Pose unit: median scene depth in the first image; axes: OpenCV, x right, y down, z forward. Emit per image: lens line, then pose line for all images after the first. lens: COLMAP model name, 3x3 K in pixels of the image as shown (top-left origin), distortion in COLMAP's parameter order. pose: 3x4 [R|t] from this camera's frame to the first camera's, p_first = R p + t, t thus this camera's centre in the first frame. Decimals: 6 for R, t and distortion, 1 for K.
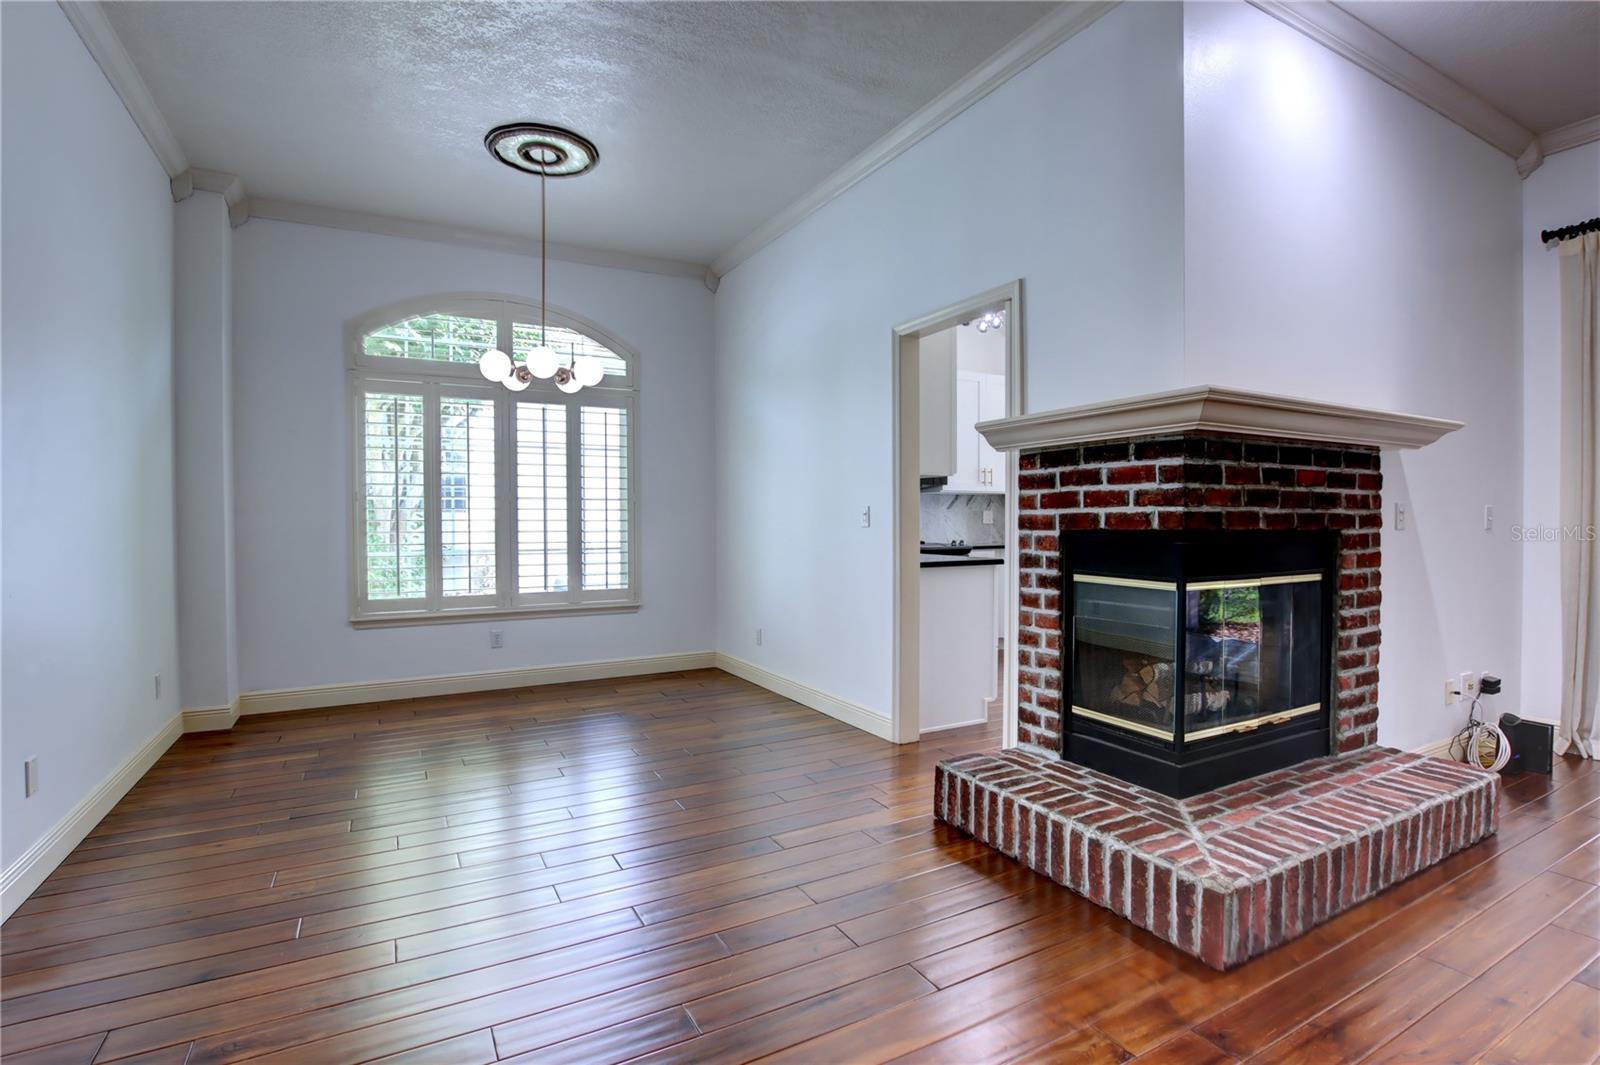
lens RADIAL K [[779.6, 0, 803.0], [0, 779.6, 530.2], [0, 0, 1]] dist [-0.026412, 0.000467]
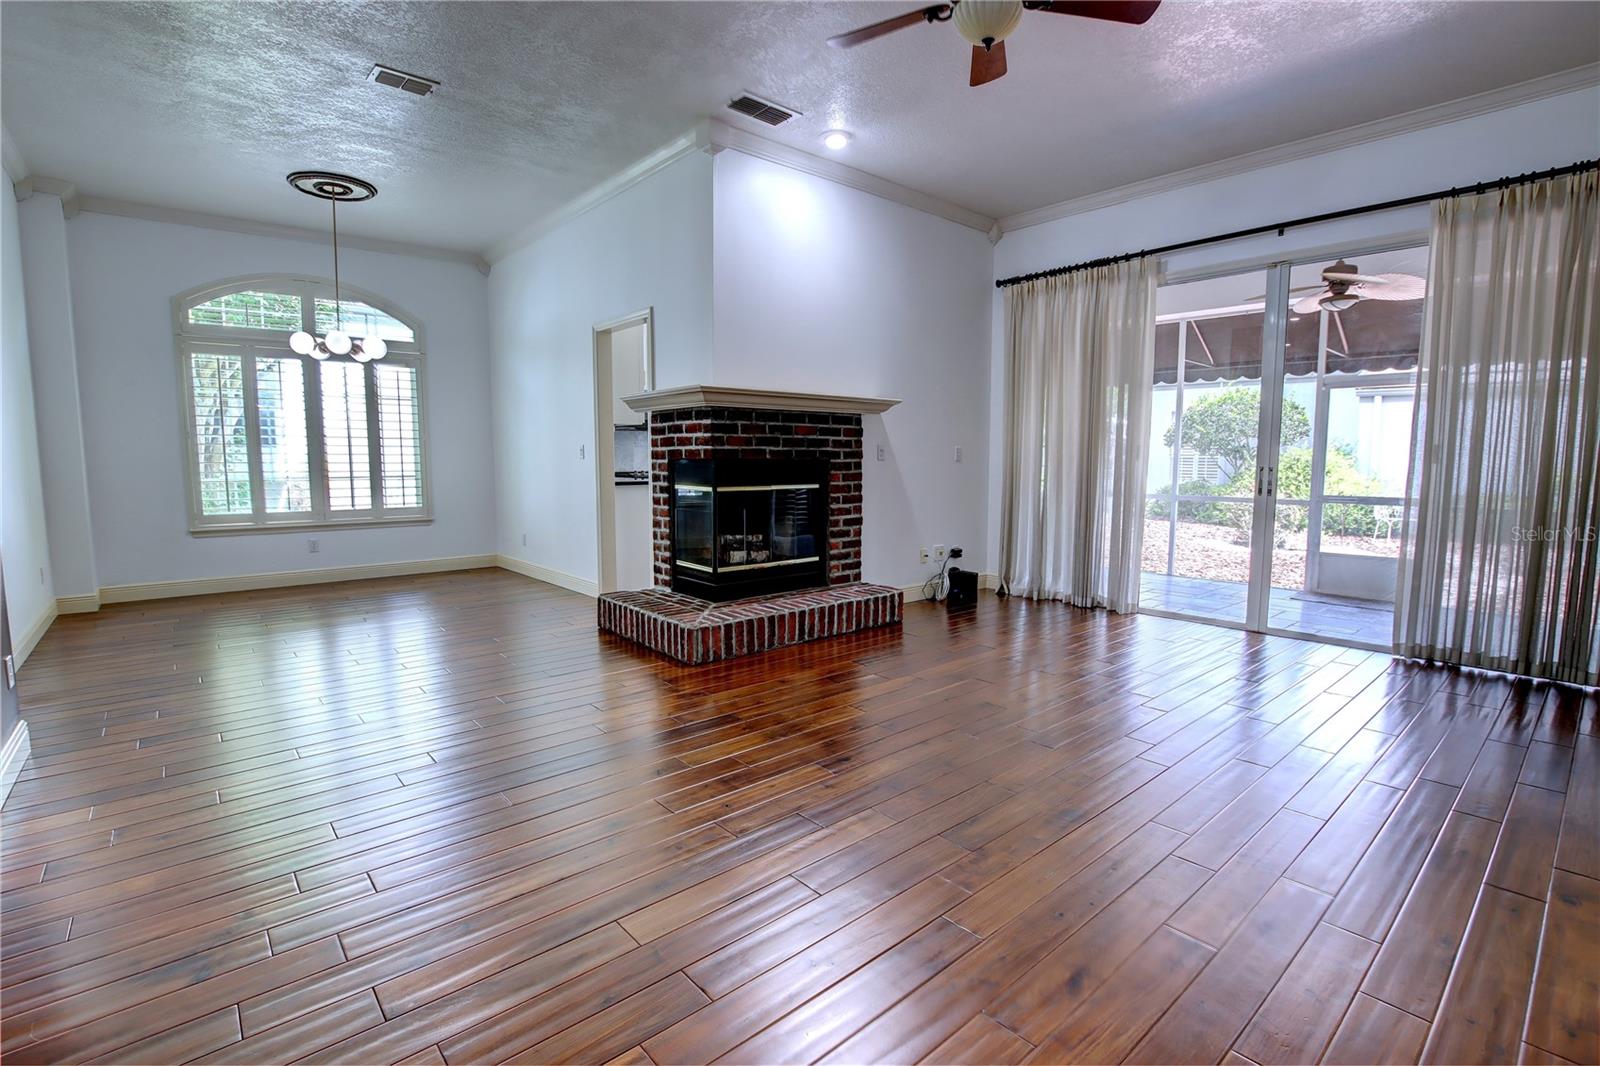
lens RADIAL K [[744.5, 0, 798.4], [0, 744.5, 526.0], [0, 0, 1]] dist [-0.024611, 0.000725]
pose [[0.978499, -0.014896, 0.205712, 0.222096], [-0.001234, 0.996948, 0.078061, 0.015026], [-0.206247, -0.076636, 0.975494, -0.557431]]
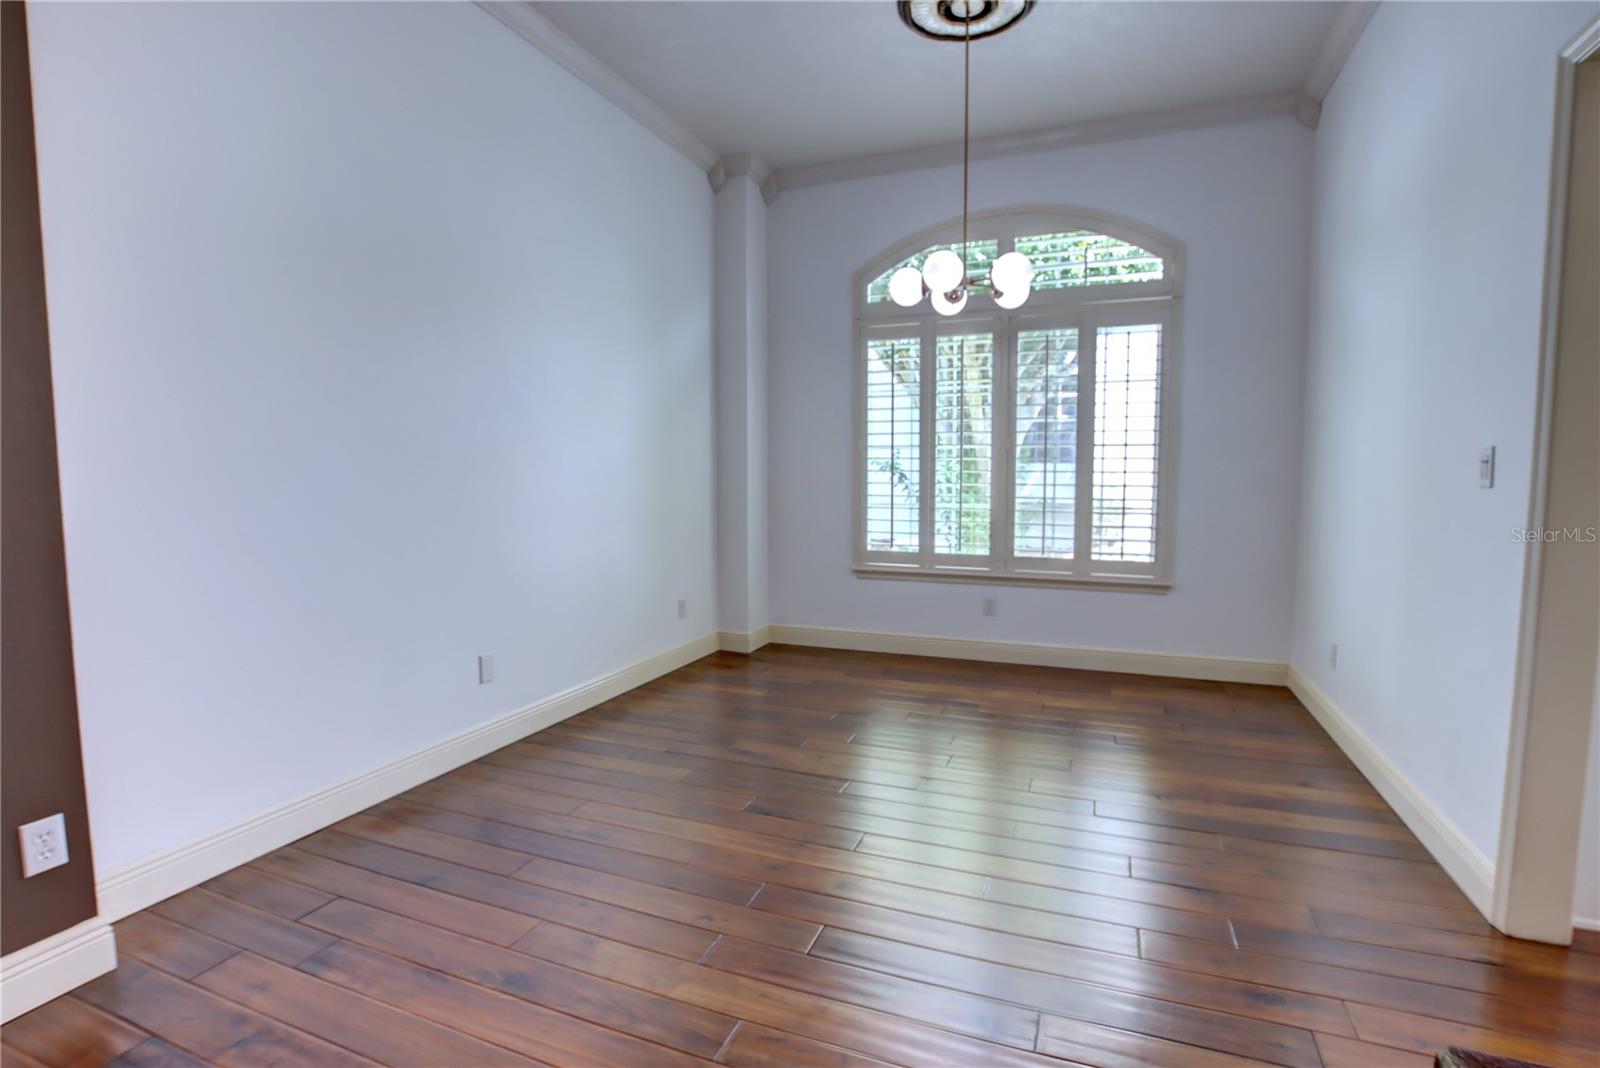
lens RADIAL K [[779.6, 0, 803.0], [0, 779.6, 531.7], [0, 0, 1]] dist [-0.026412, 0.000467]
pose [[0.632705, 0.063993, -0.771744, 0.227490], [-0.014432, 0.997381, 0.070871, -0.005954], [0.774258, -0.033702, 0.631971, 0.405582]]
